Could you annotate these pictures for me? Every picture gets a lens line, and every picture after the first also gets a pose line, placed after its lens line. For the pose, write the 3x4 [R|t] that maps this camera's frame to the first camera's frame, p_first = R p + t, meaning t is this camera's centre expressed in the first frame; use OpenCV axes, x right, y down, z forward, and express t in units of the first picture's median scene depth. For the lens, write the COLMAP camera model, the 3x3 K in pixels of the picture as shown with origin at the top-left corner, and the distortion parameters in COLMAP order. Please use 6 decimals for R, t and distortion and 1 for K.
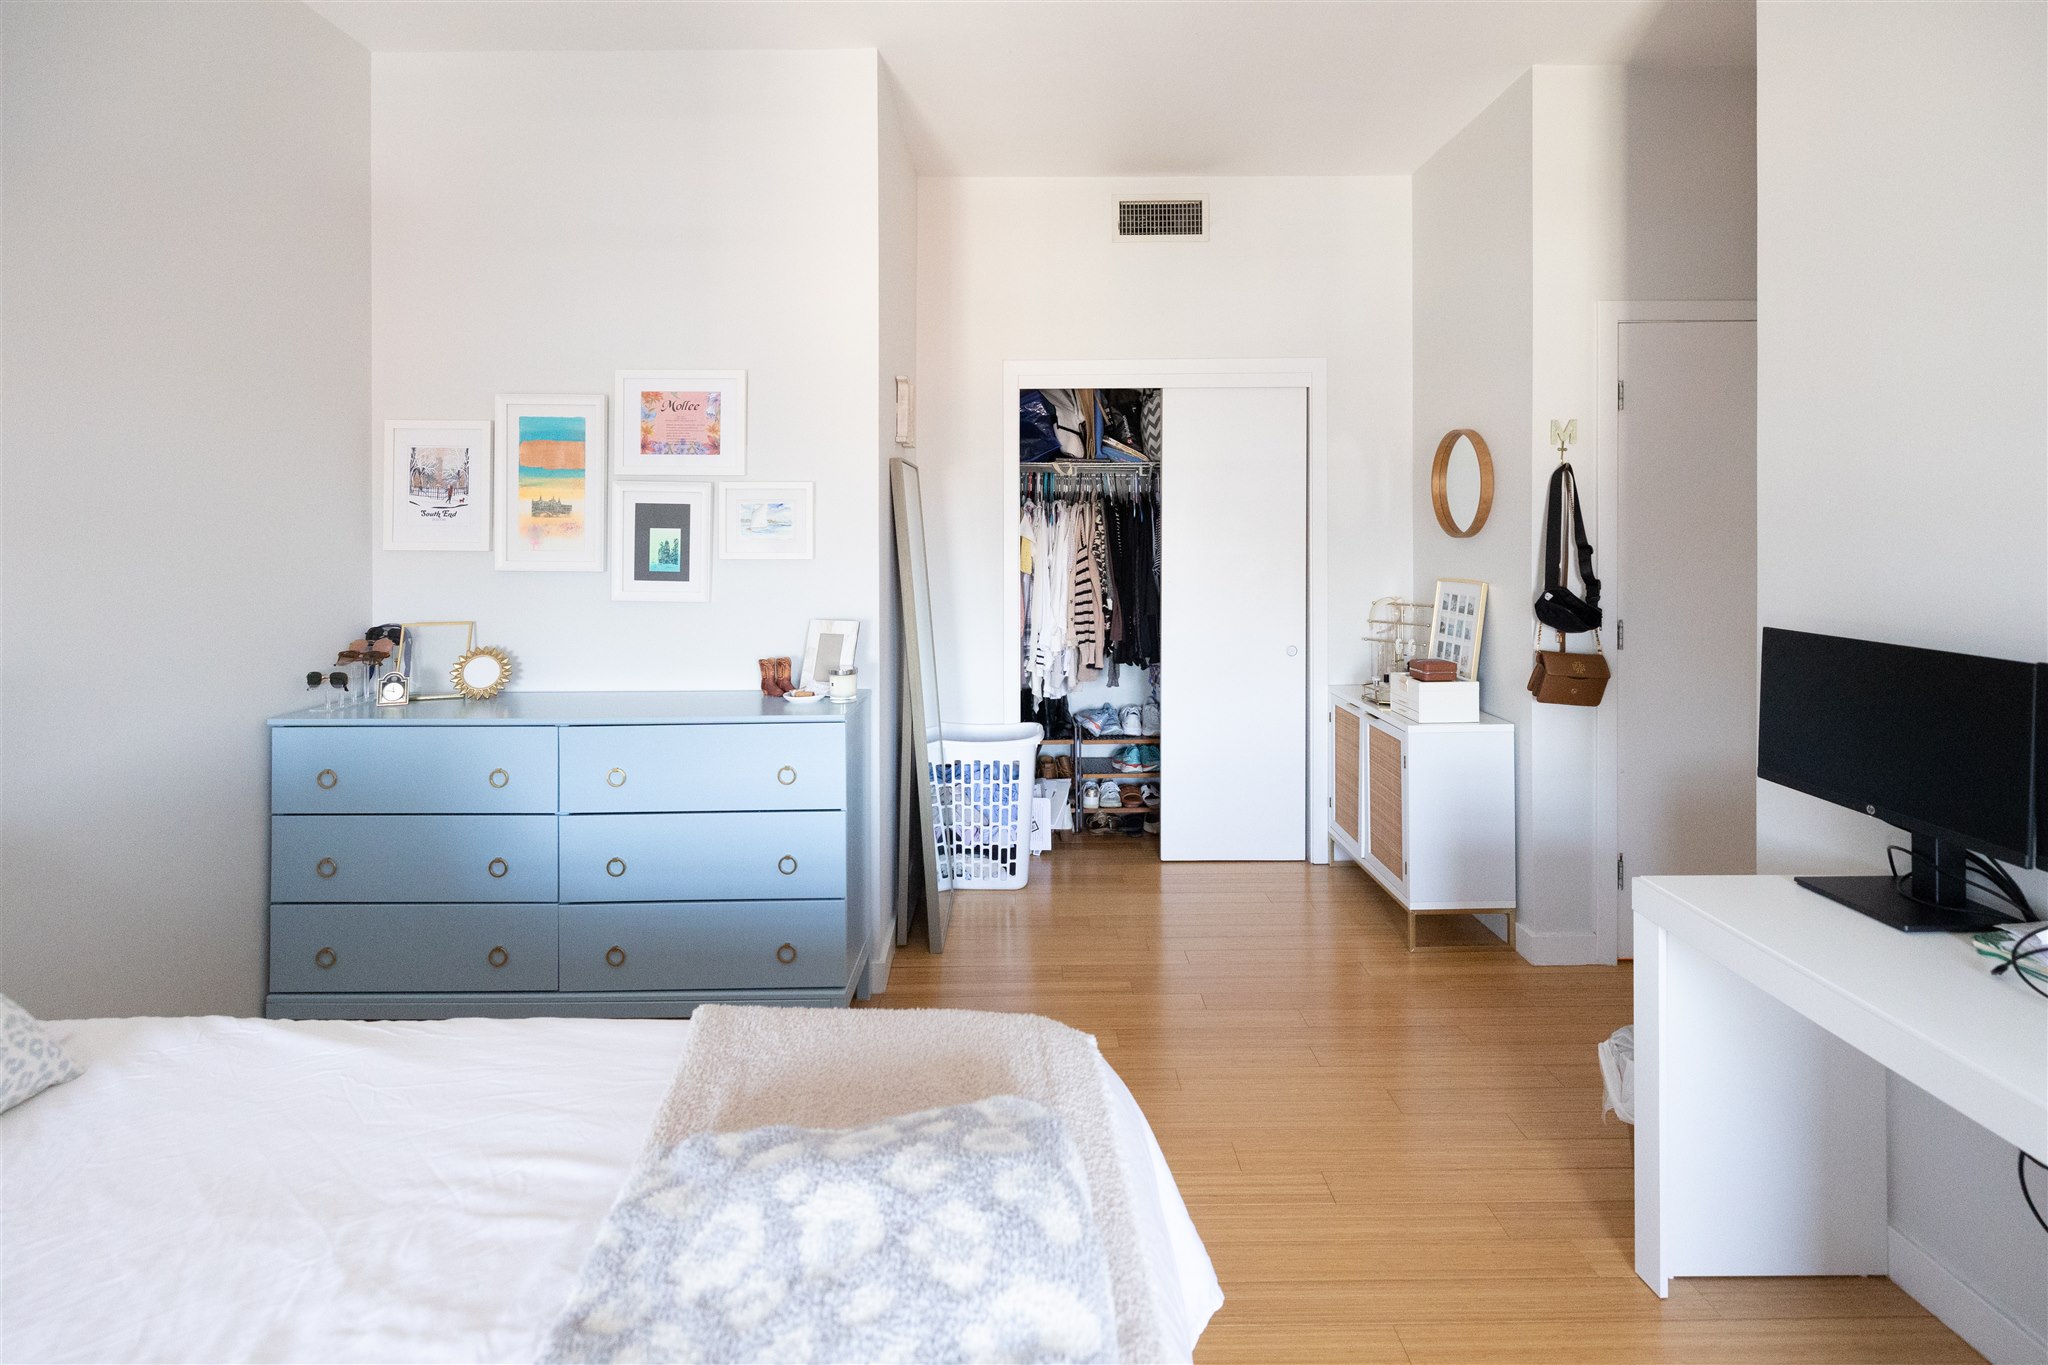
lens RADIAL K [[904.3, 0, 1068.8], [0, 904.3, 541.9], [0, 0, 1]] dist [-0.000222, -0.000265]
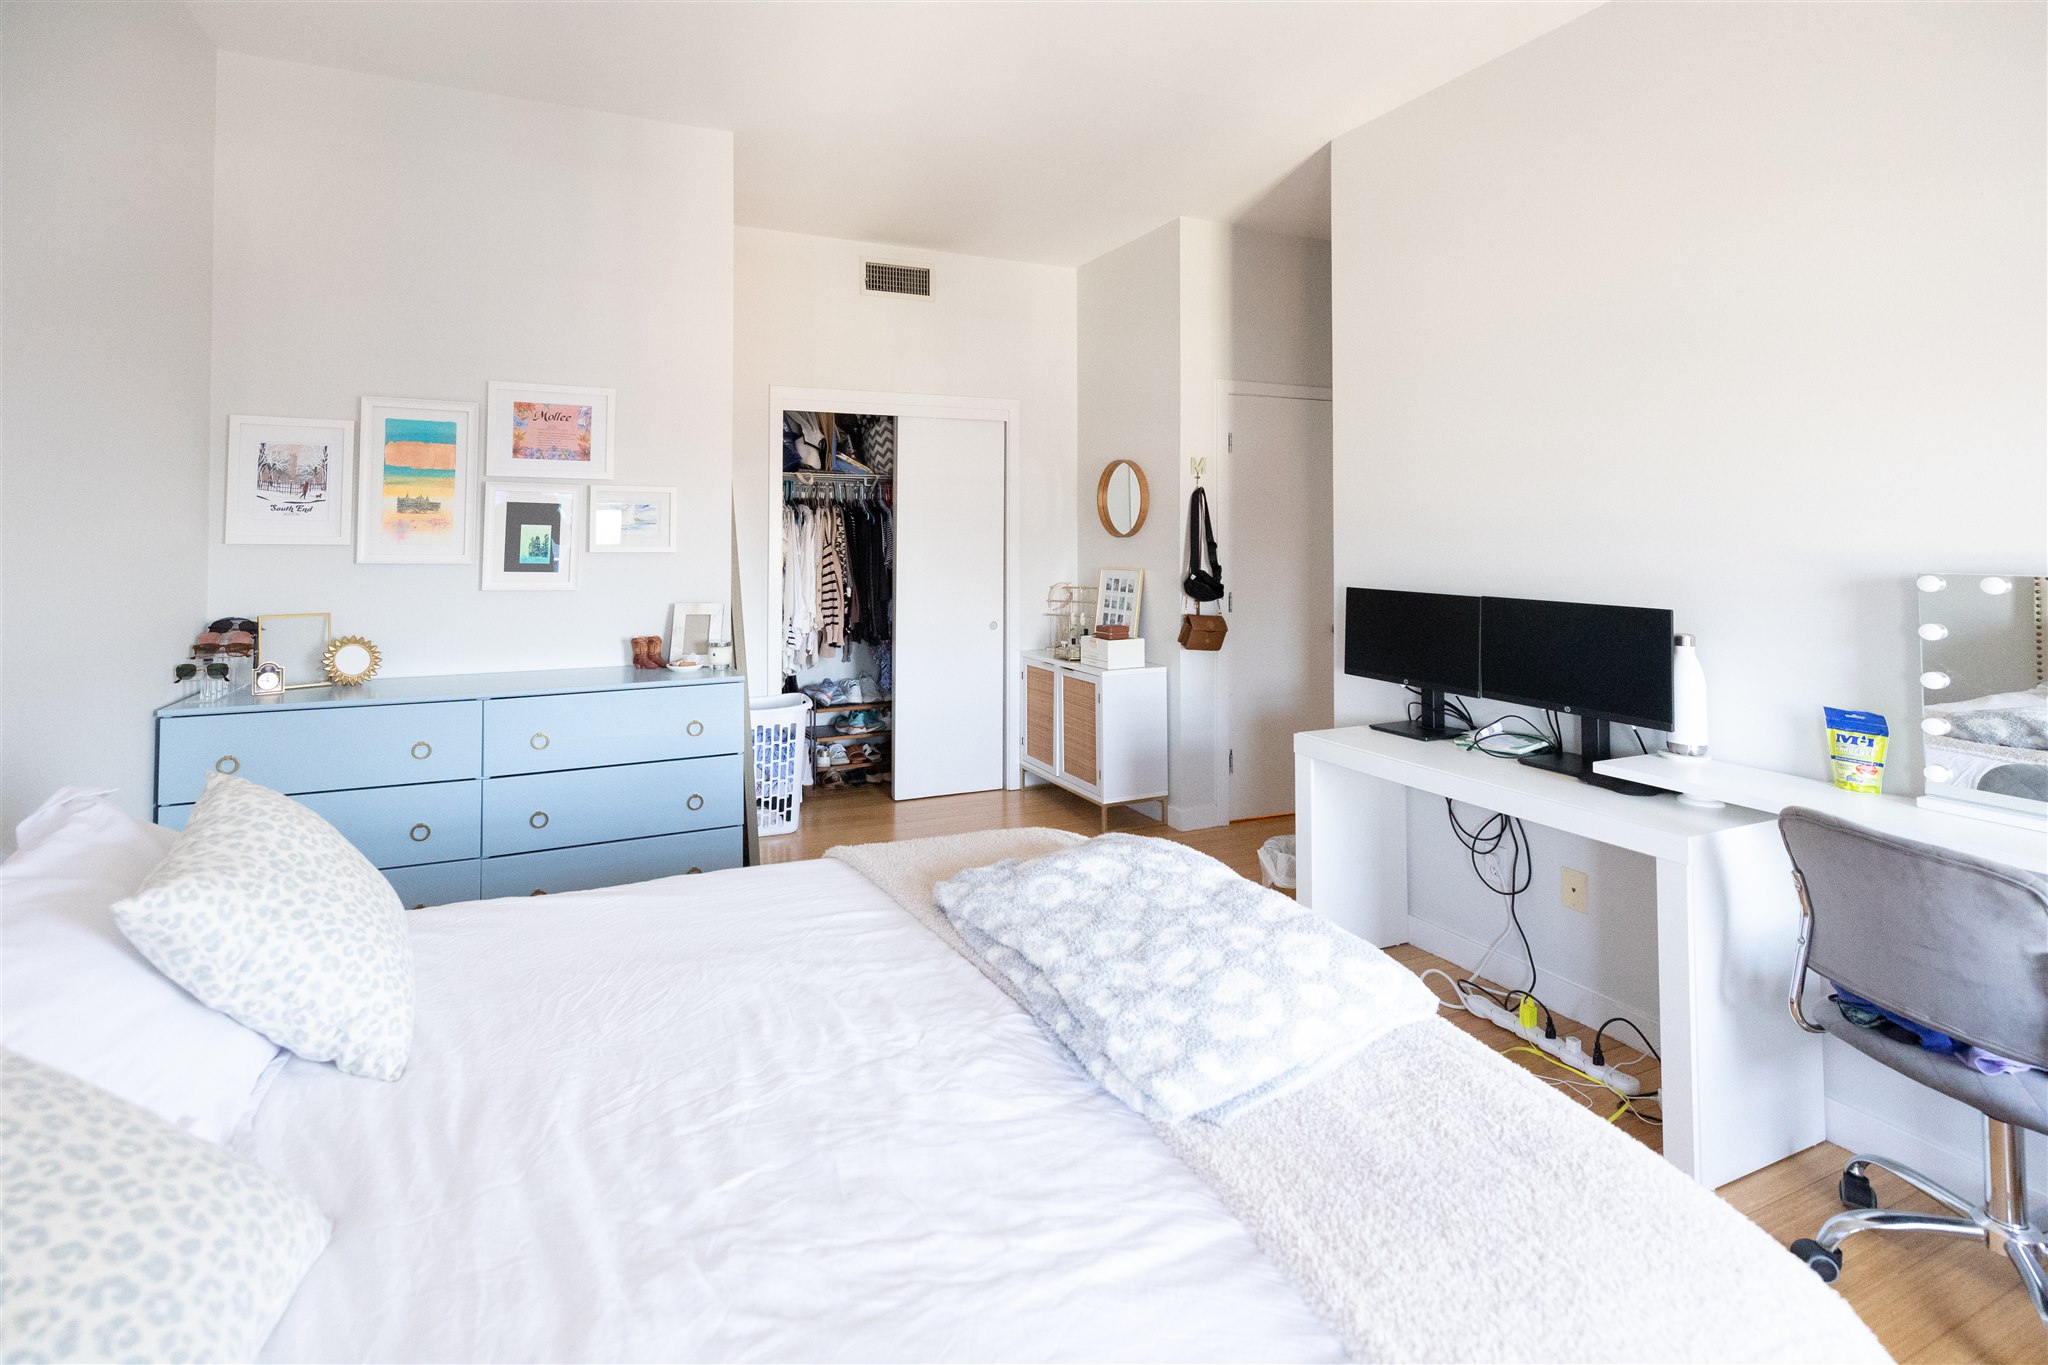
lens RADIAL K [[904.3, 0, 930.7], [0, 904.3, 529.8], [0, 0, 1]] dist [-0.000222, -0.000265]
pose [[0.933619, 0.008246, 0.358173, -0.387009], [-0.001823, 0.999831, -0.018267, 0.010573], [-0.358263, 0.016401, 0.933477, -0.218988]]
